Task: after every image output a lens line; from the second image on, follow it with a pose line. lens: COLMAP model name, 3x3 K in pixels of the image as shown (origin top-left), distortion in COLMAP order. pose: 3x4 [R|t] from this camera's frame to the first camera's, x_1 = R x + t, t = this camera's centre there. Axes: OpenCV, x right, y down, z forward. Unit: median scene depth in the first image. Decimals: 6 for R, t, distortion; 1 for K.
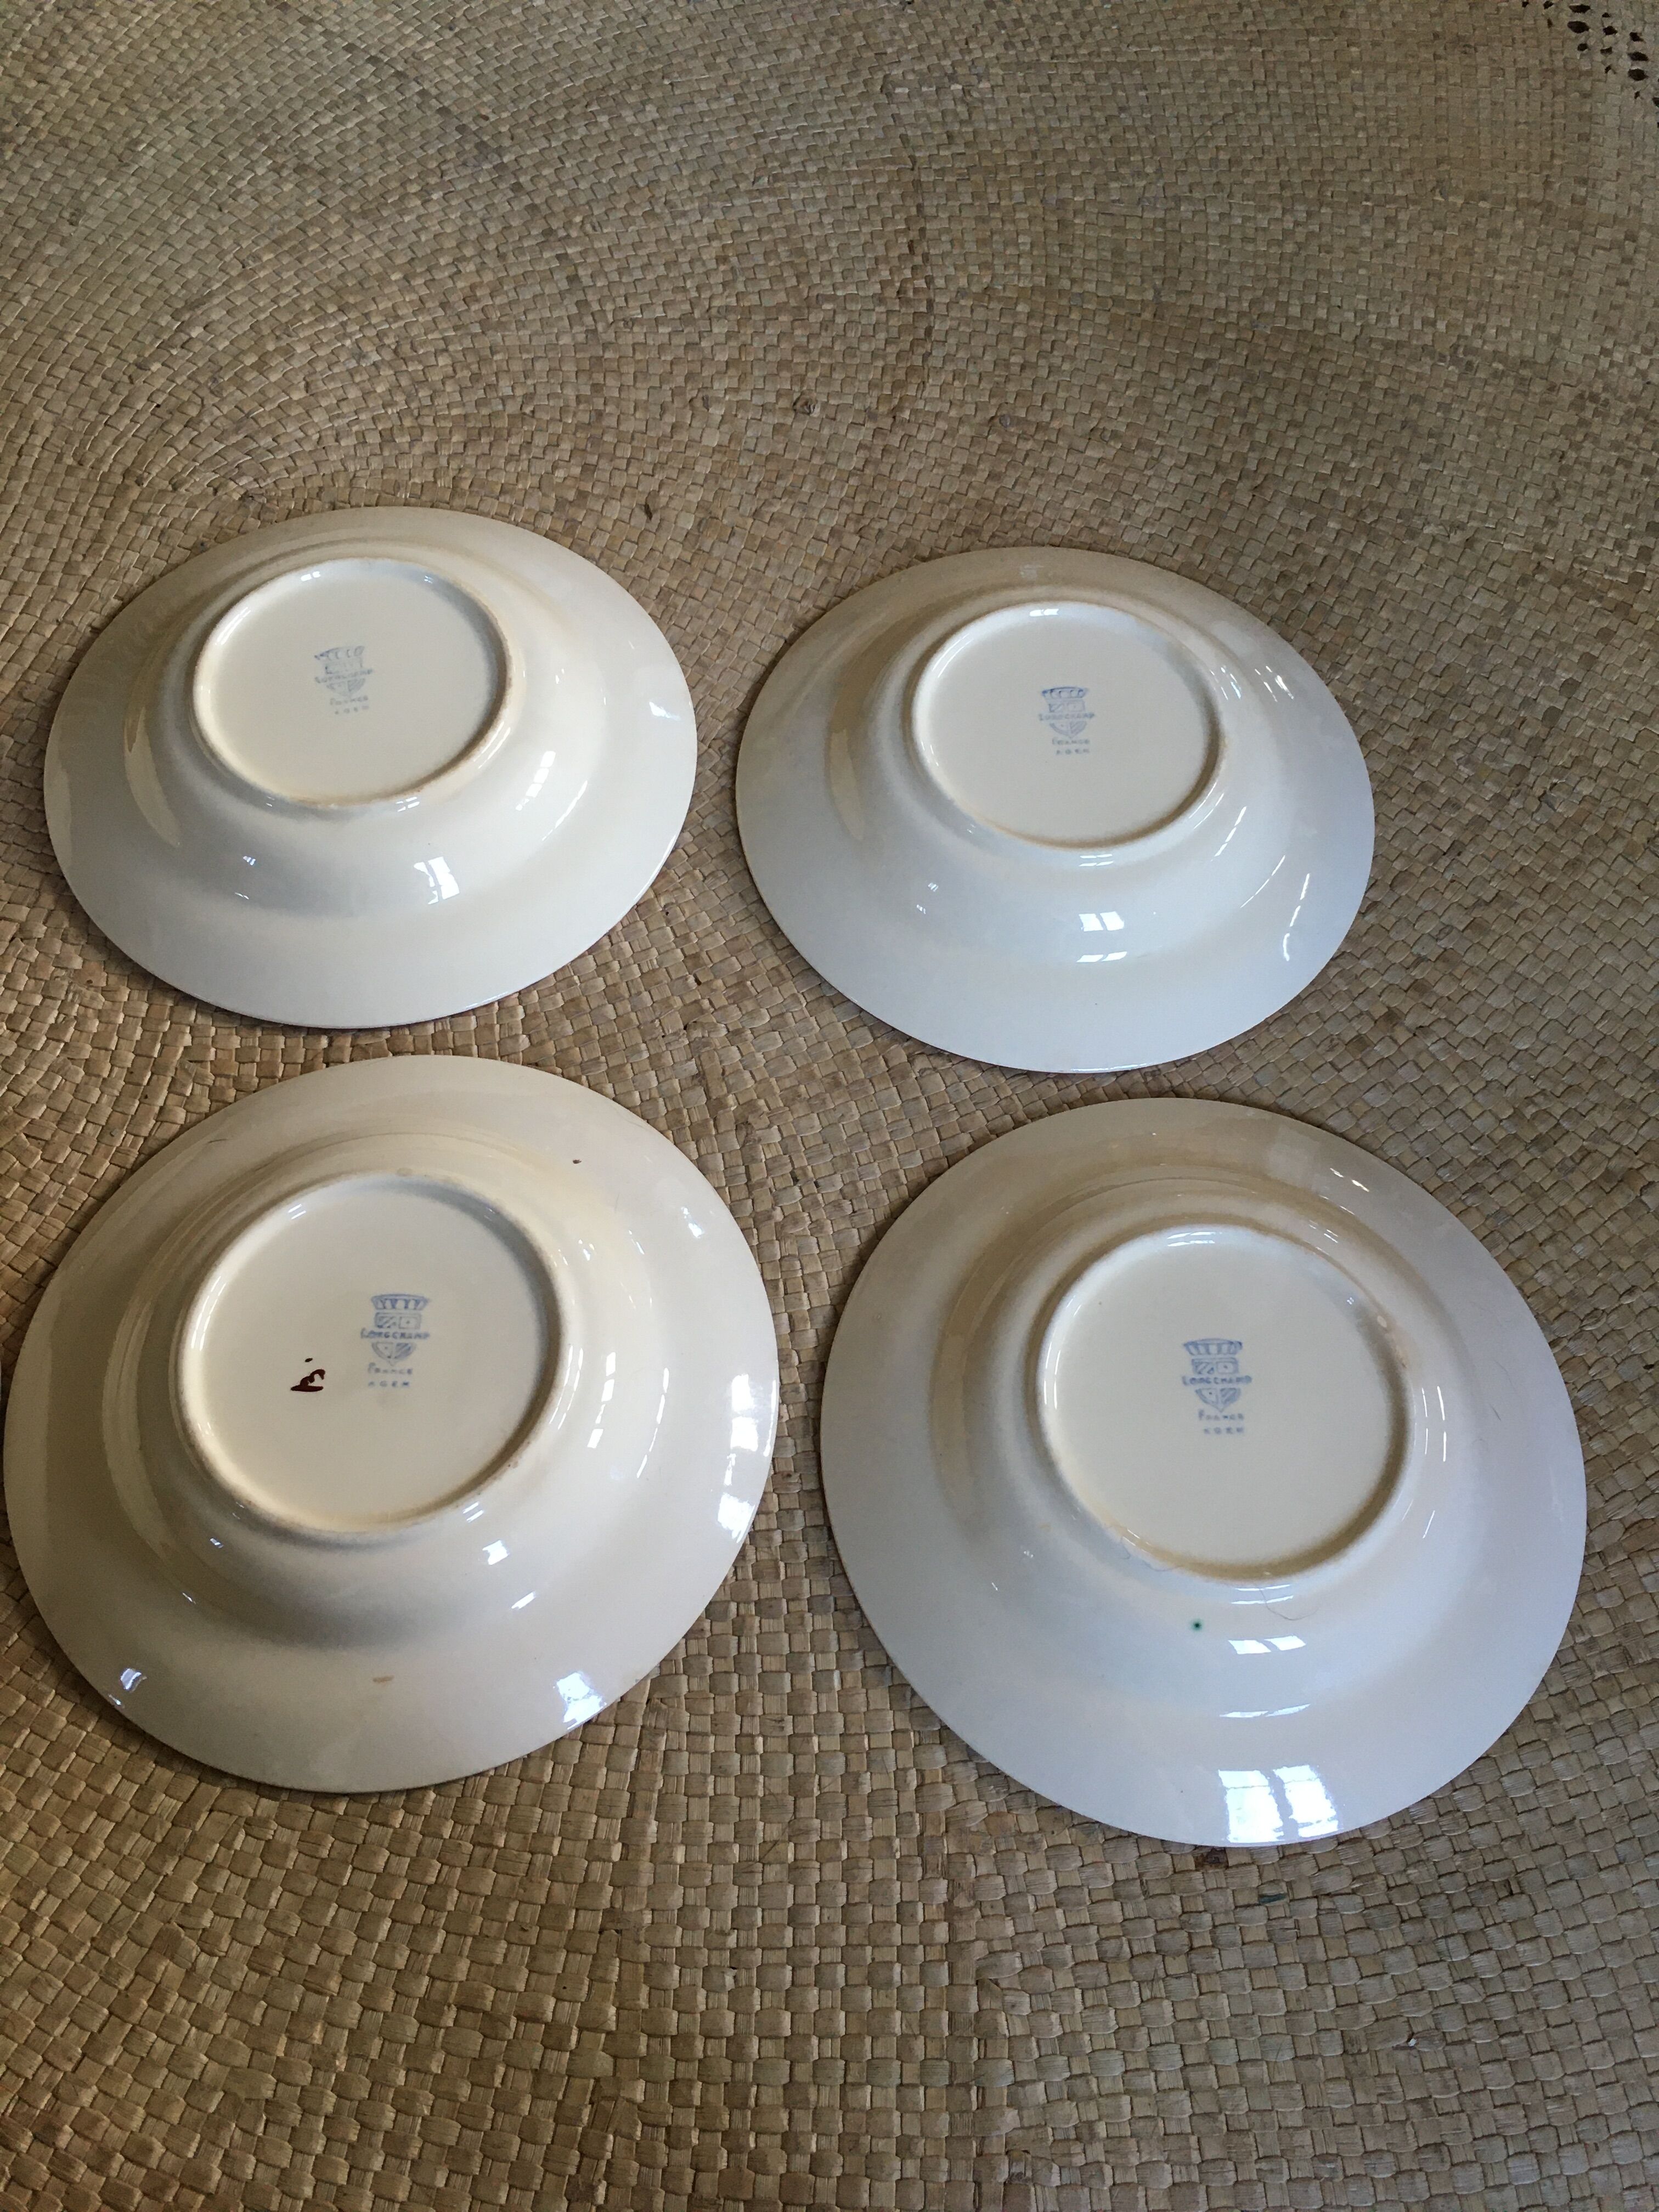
lens RADIAL K [[1921.9, 0, 837.7], [0, 1921.9, 1095.5], [0, 0, 1]] dist [0.079158, -0.116176]
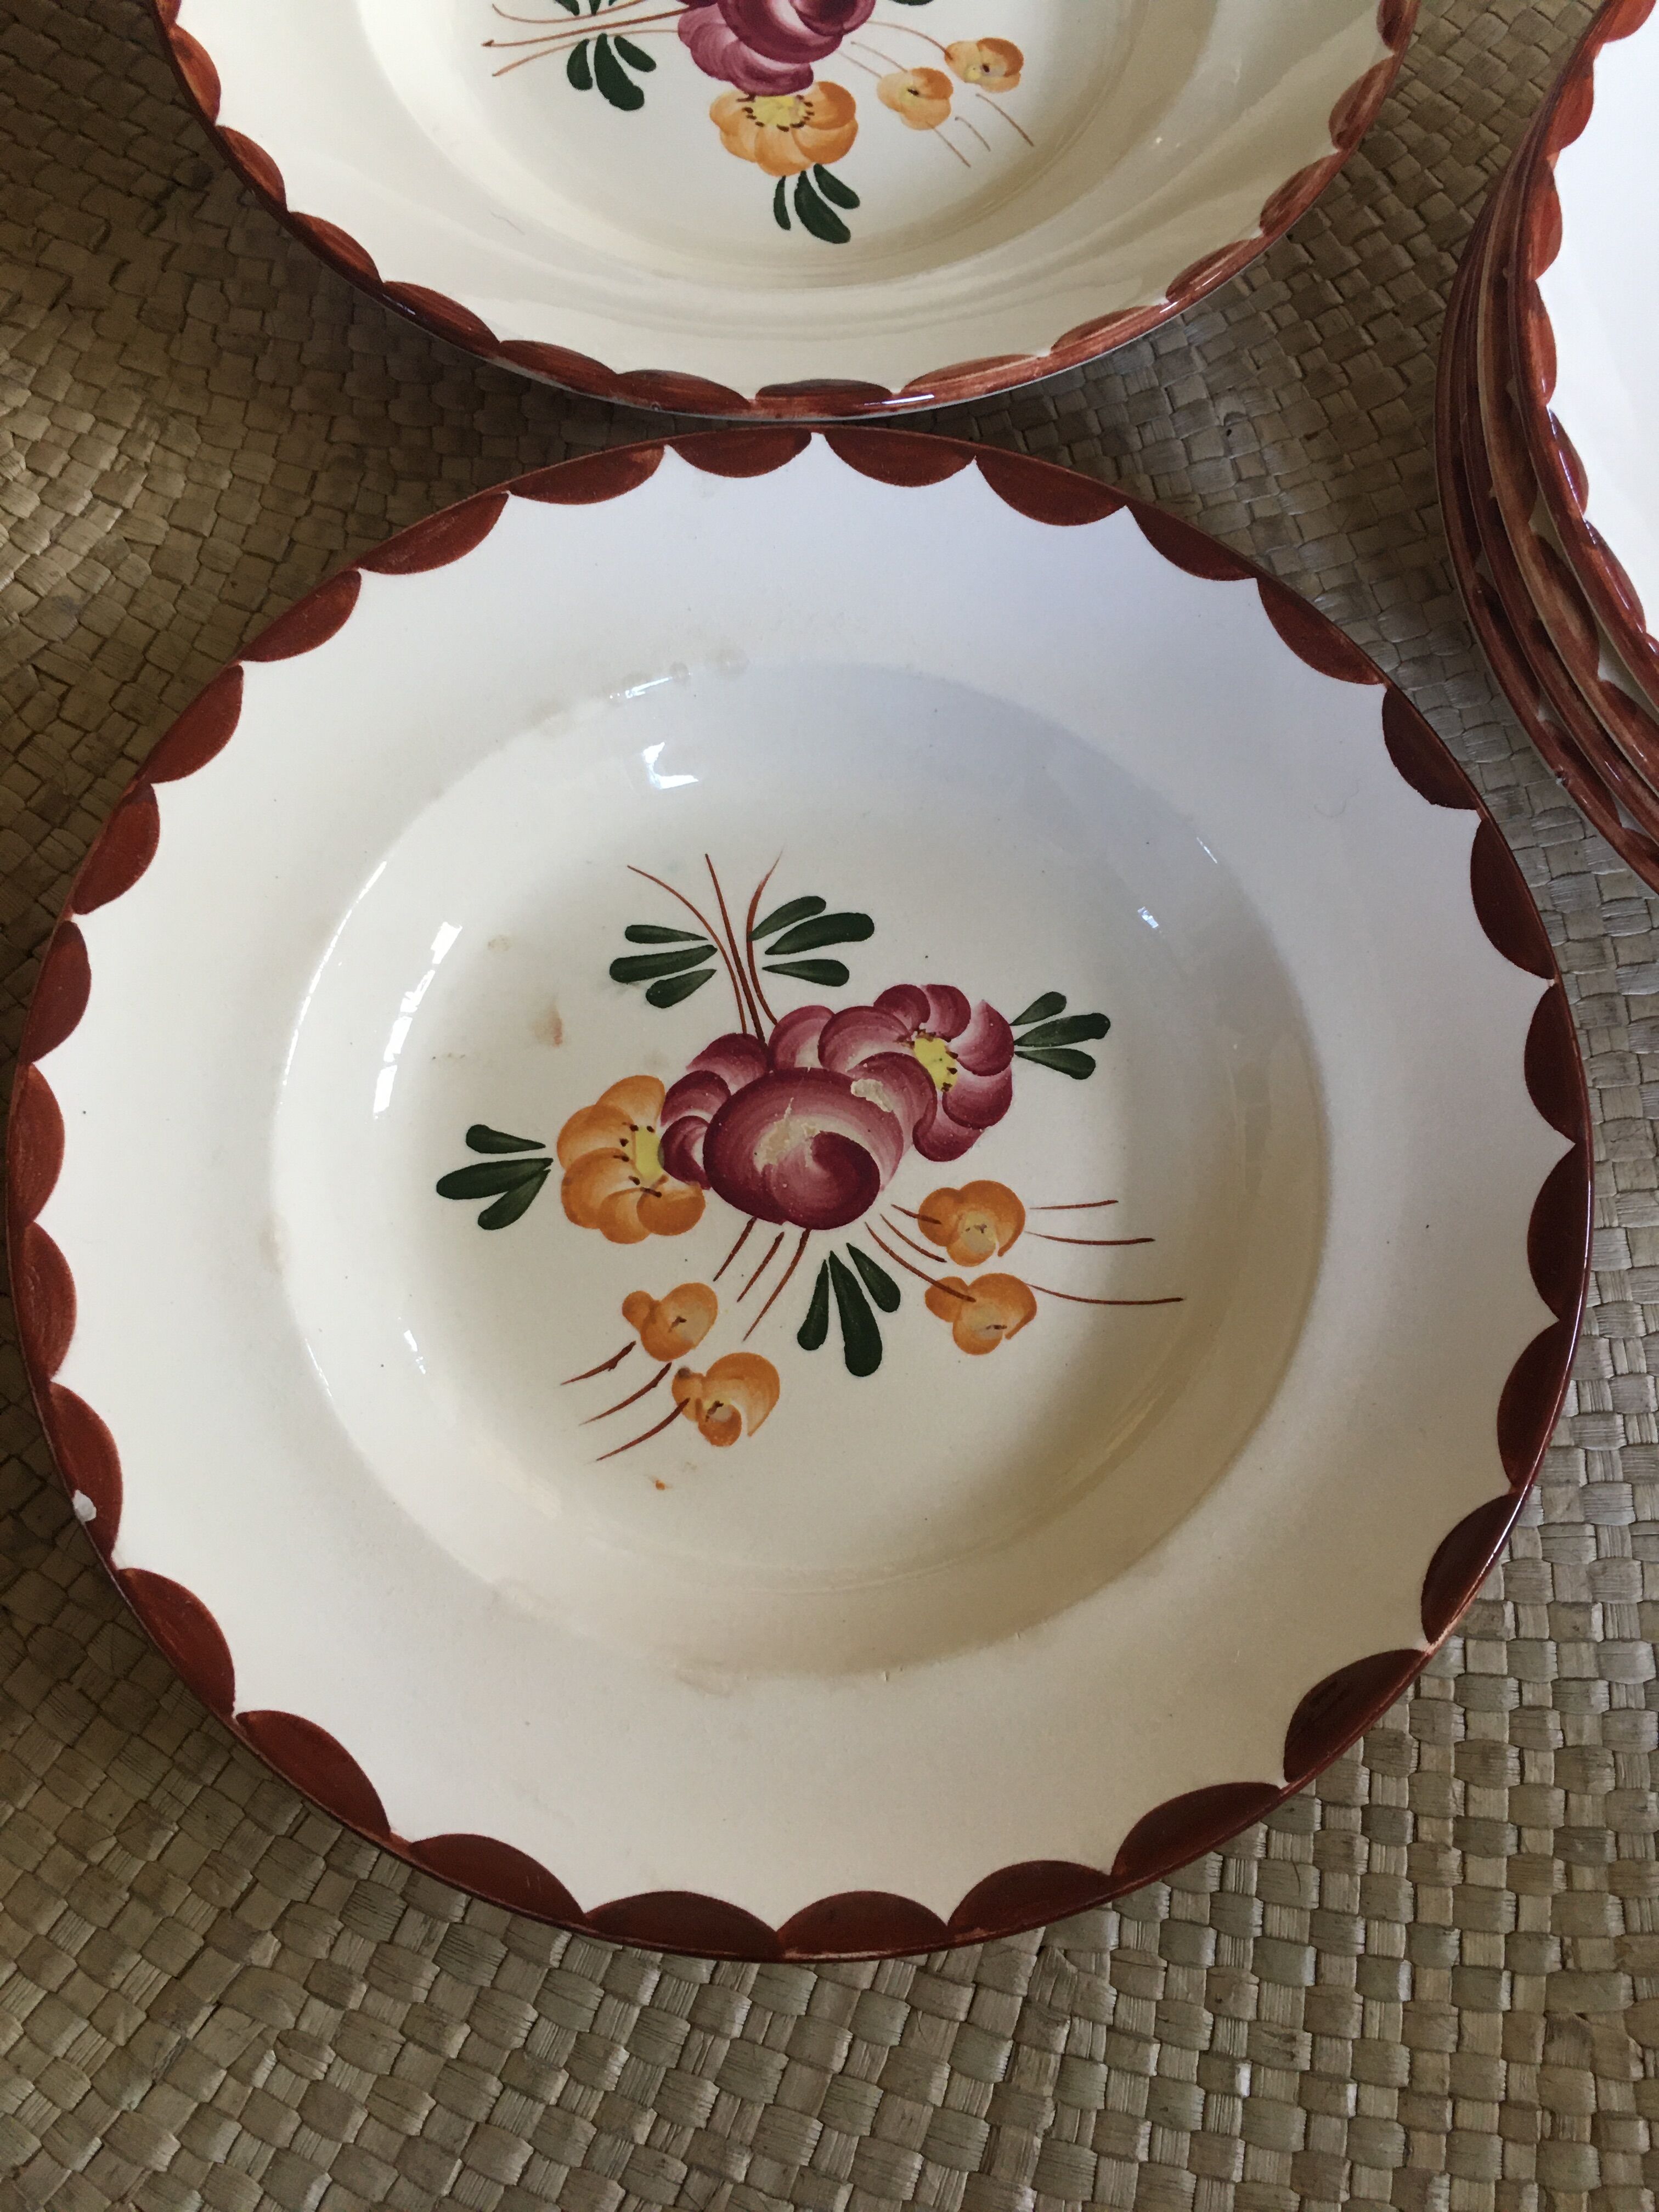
lens RADIAL K [[1919.7, 0, 830.2], [0, 1919.7, 1107.5], [0, 0, 1]] dist [0.064710, -0.098867]
pose [[0.983416, 0.170110, -0.062889, -0.127188], [-0.154592, 0.967567, 0.199787, -0.003571], [0.094835, -0.186751, 0.977819, 0.415890]]
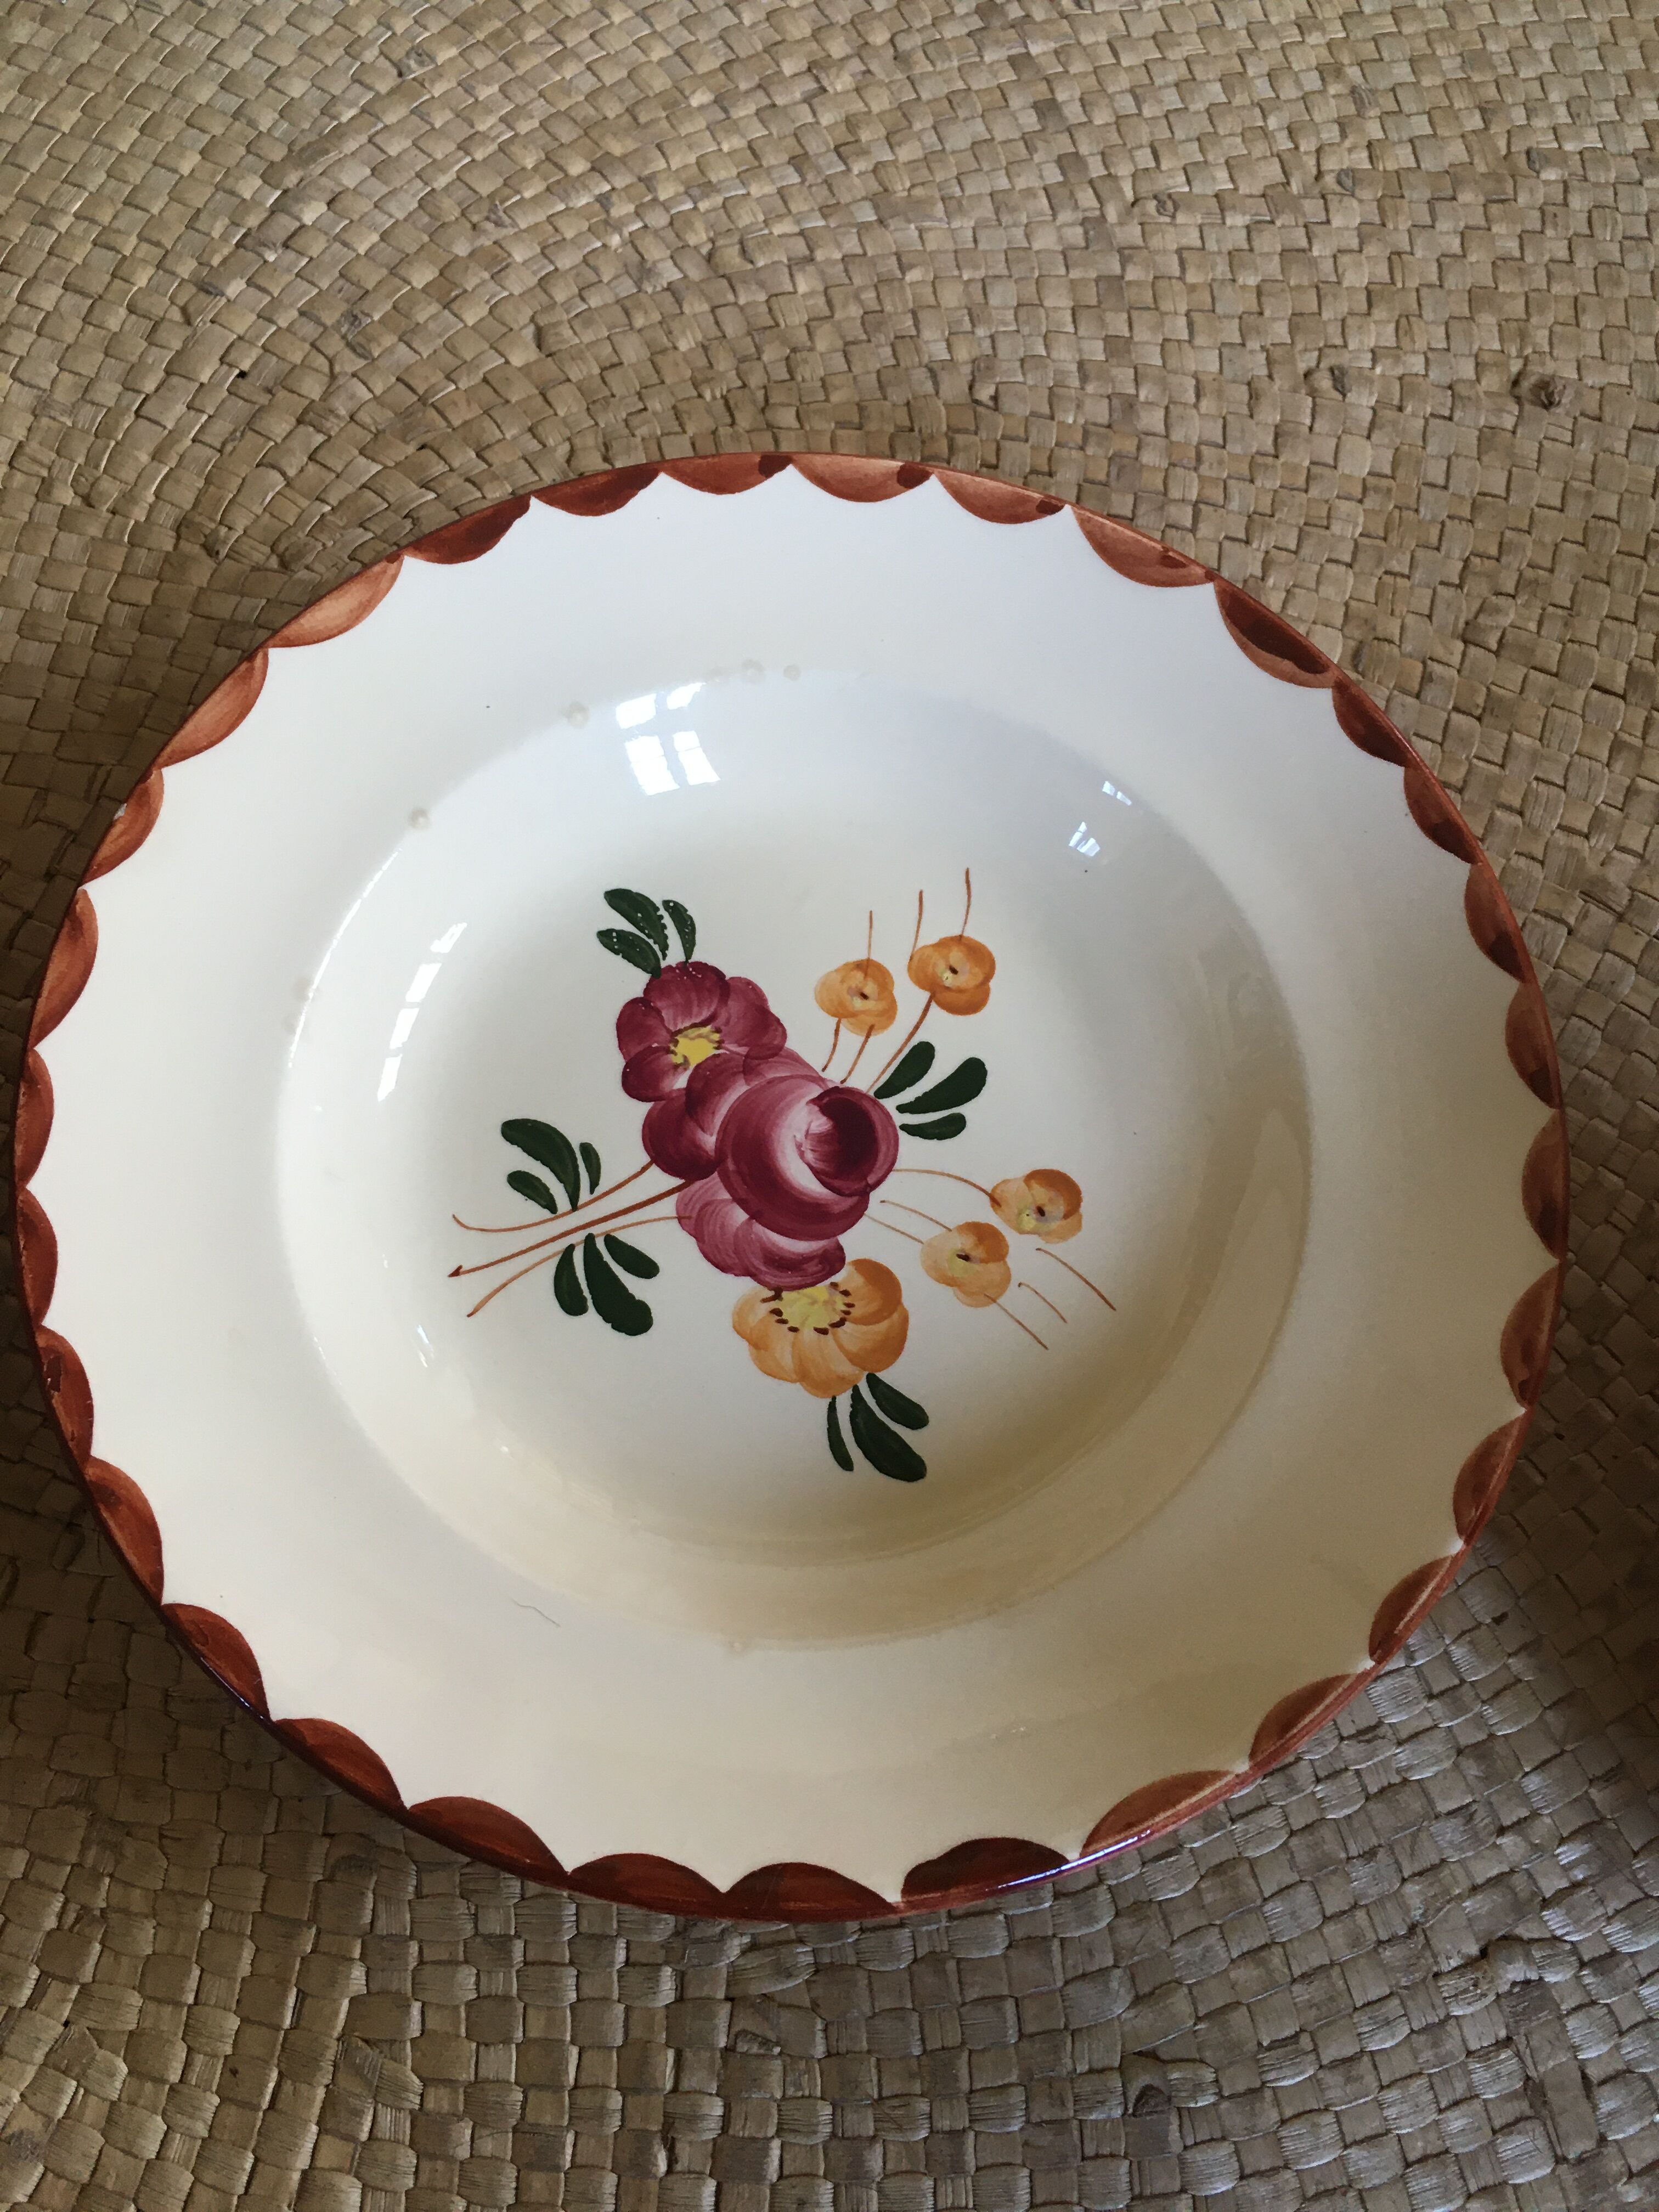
lens RADIAL K [[1919.7, 0, 830.2], [0, 1919.7, 1107.5], [0, 0, 1]] dist [0.064710, -0.098867]
pose [[0.999711, 0.023123, -0.006625, -0.214647], [-0.022209, 0.993127, 0.114919, -0.255985], [0.009237, -0.114739, 0.993353, 0.547781]]
